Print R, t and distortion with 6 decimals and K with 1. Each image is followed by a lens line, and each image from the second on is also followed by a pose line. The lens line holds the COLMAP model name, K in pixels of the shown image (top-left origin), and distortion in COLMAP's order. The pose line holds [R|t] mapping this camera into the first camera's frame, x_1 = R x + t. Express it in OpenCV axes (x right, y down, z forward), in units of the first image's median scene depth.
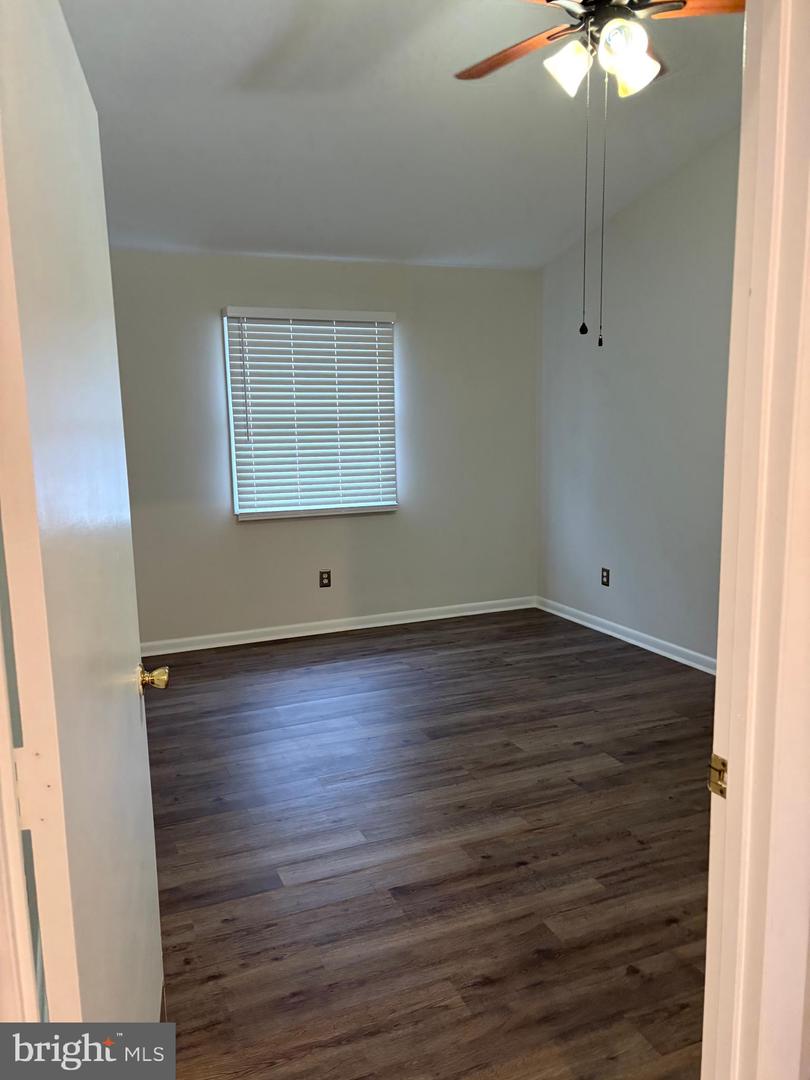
lens RADIAL K [[821.1, 0, 410.1], [0, 821.1, 542.0], [0, 0, 1]] dist [0.051955, -0.052204]
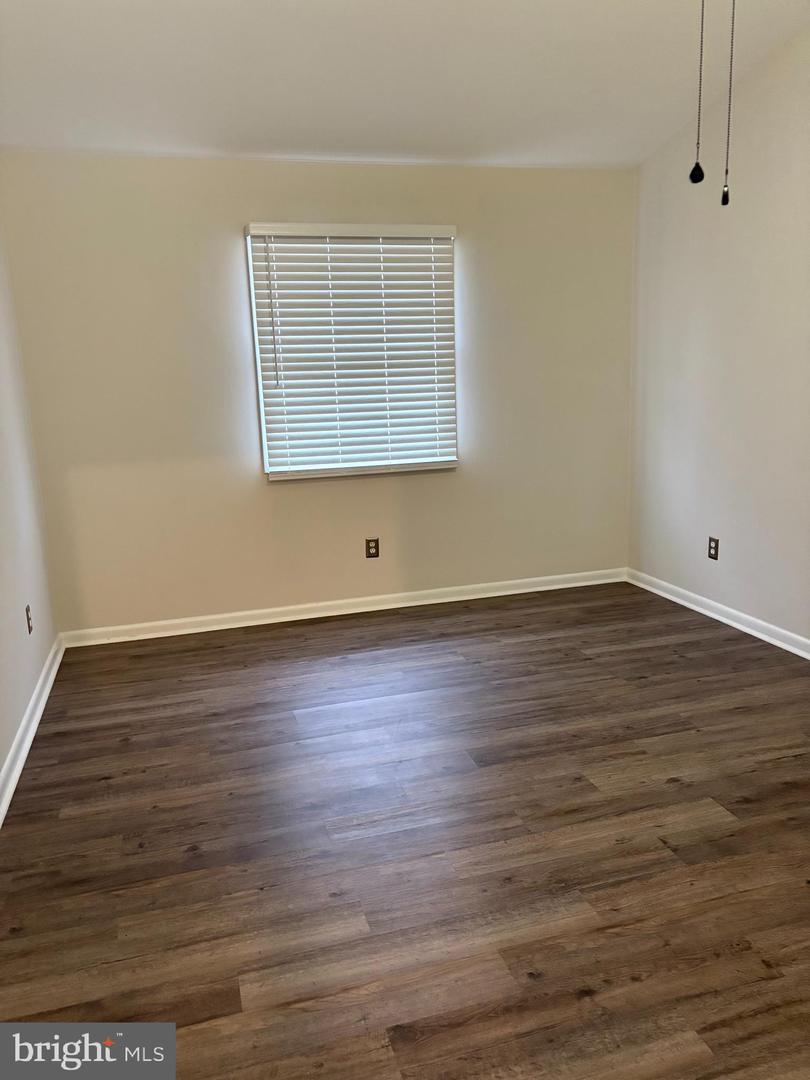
lens RADIAL K [[821.1, 0, 407.3], [0, 821.1, 545.6], [0, 0, 1]] dist [0.051955, -0.052204]
pose [[0.993340, 0.006109, -0.115061, 0.046473], [0.001236, 0.997971, 0.063655, -0.017728], [0.115217, -0.063374, 0.991317, 0.231791]]
